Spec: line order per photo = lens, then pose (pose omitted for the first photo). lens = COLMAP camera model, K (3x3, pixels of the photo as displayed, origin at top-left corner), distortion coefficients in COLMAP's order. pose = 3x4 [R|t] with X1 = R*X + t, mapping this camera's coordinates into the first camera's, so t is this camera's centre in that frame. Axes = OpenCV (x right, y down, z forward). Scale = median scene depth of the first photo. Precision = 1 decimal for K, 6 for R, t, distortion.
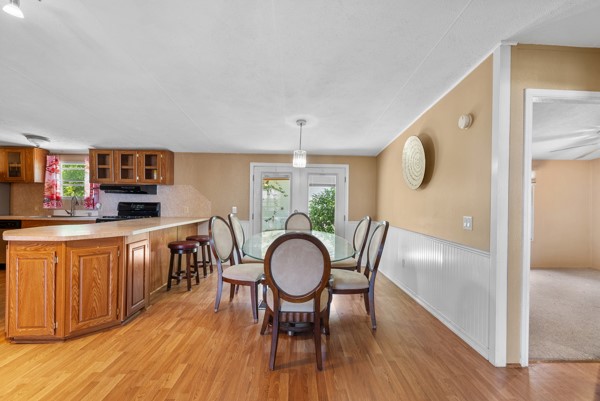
lens RADIAL K [[274.5, 0, 300.9], [0, 274.5, 199.6], [0, 0, 1]] dist [-0.002184, 0.000920]
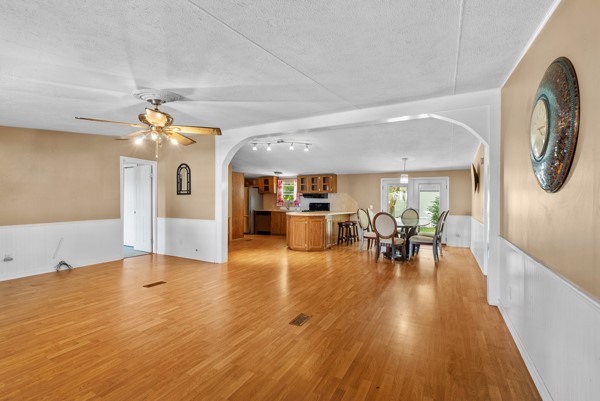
lens RADIAL K [[274.5, 0, 299.1], [0, 274.5, 201.0], [0, 0, 1]] dist [-0.002184, 0.000920]
pose [[0.870553, -0.006146, -0.492036, 0.221746], [0.005378, 0.999981, -0.002976, 0.002698], [0.492045, -0.000055, 0.870570, -0.747870]]
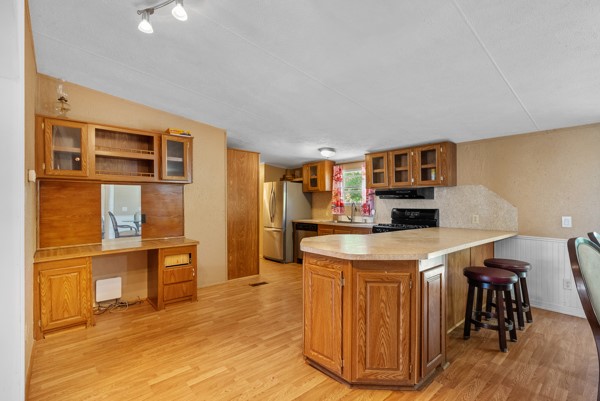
lens RADIAL K [[274.5, 0, 303.0], [0, 274.5, 205.1], [0, 0, 1]] dist [-0.002184, 0.000920]
pose [[0.651891, -0.006557, -0.758284, -0.183404], [0.007777, 0.999968, -0.001961, -0.002601], [0.758273, -0.004619, 0.651921, 0.199368]]
